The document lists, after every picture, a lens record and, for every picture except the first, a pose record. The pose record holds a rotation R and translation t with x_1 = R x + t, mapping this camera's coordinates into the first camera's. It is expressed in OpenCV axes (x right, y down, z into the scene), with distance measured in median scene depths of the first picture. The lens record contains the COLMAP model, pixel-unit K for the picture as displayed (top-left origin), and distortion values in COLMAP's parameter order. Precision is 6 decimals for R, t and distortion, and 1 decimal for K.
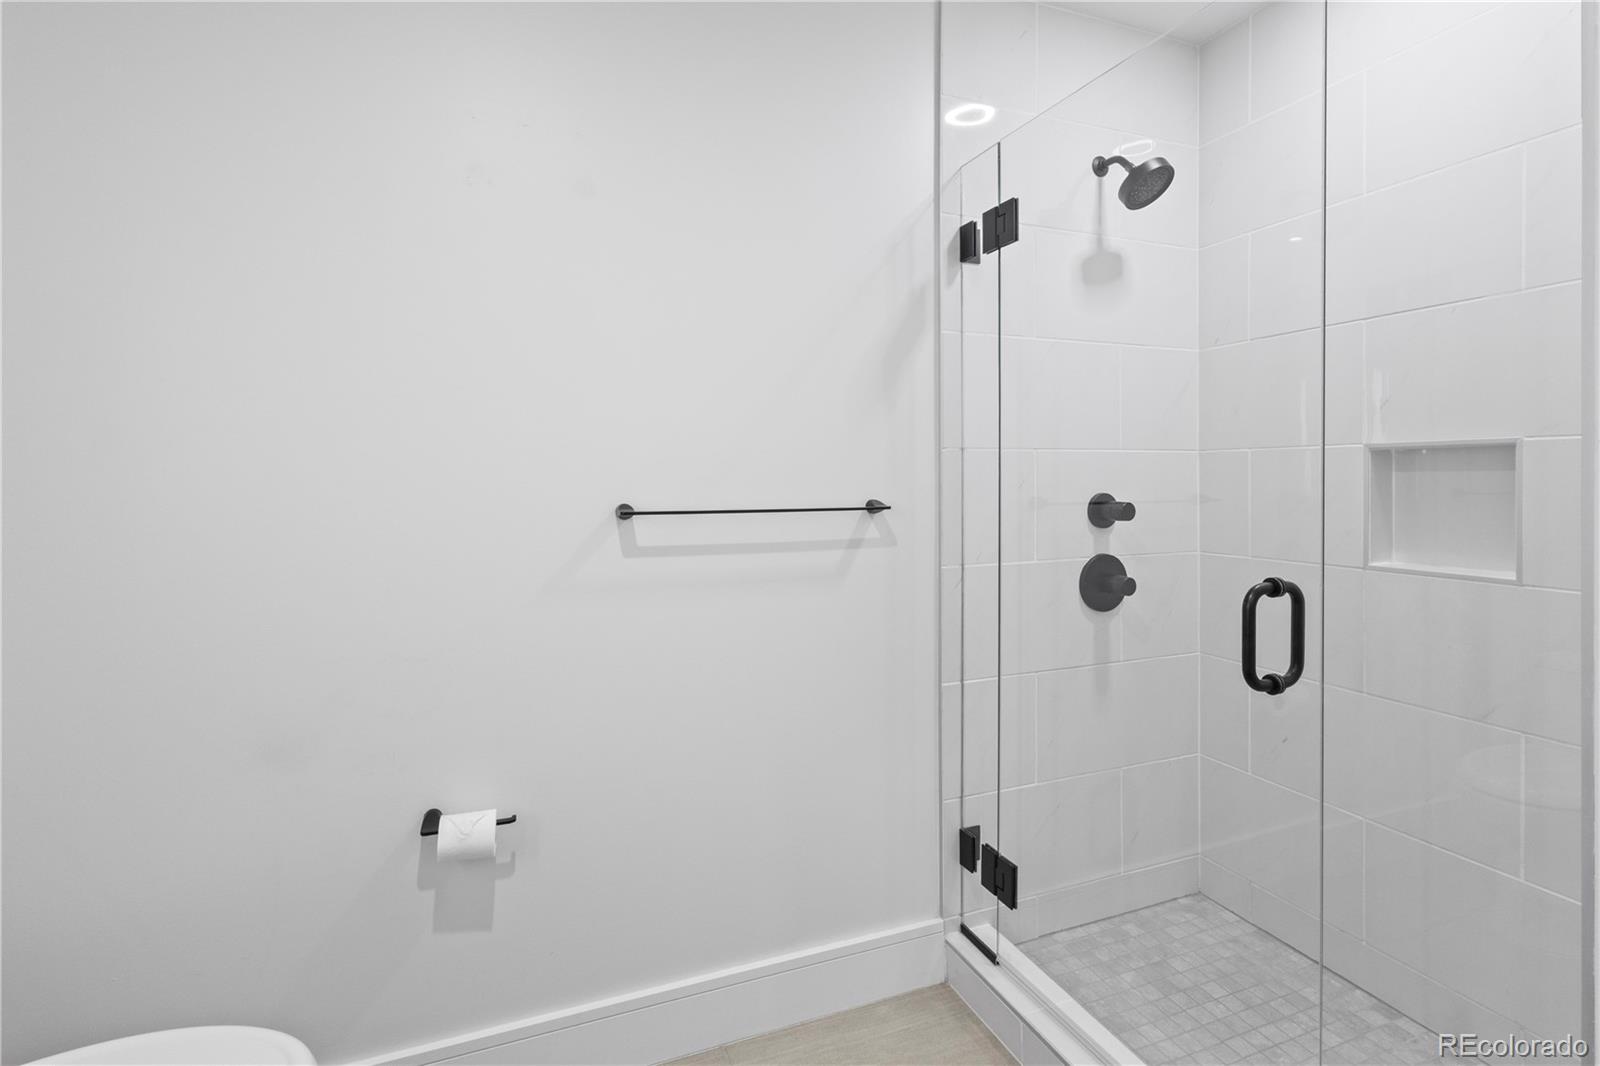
lens RADIAL K [[759.1, 0, 805.0], [0, 759.1, 476.2], [0, 0, 1]] dist [0.004528, -0.000294]
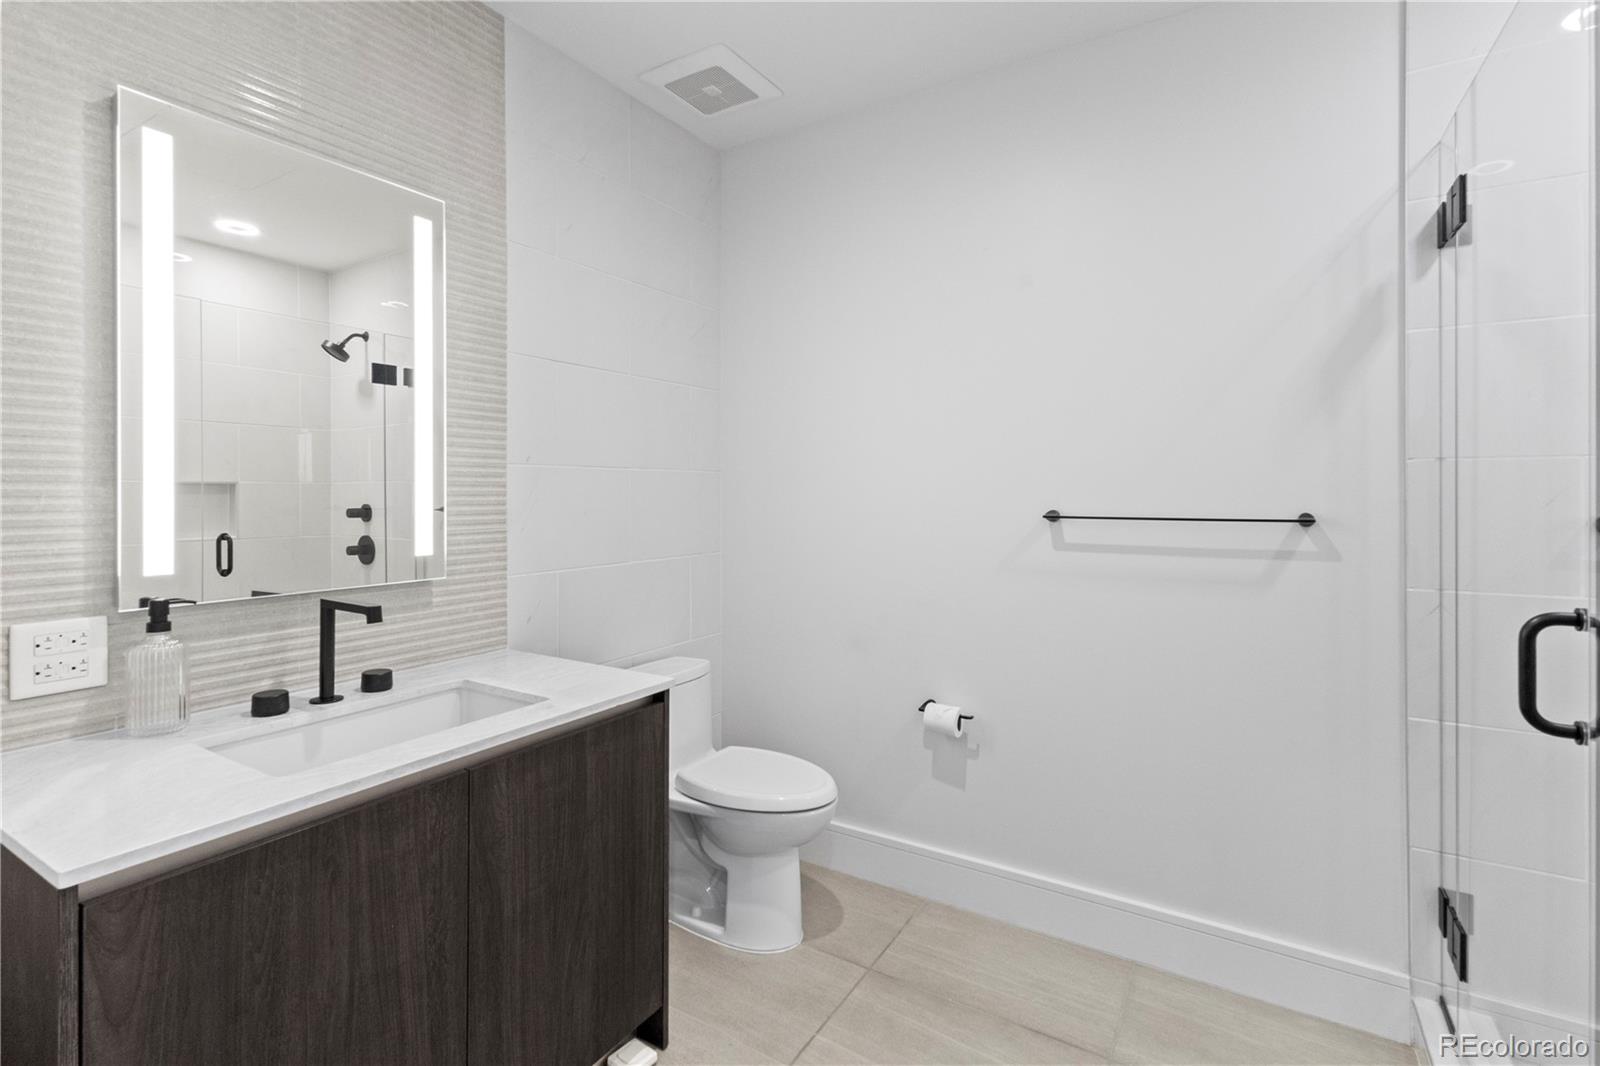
lens RADIAL K [[759.1, 0, 805.0], [0, 759.1, 476.2], [0, 0, 1]] dist [0.004528, -0.000294]
pose [[0.602120, -0.013504, -0.798291, 0.493867], [0.001297, 0.999872, -0.015936, -0.001983], [0.798404, 0.008560, 0.602061, -0.134129]]
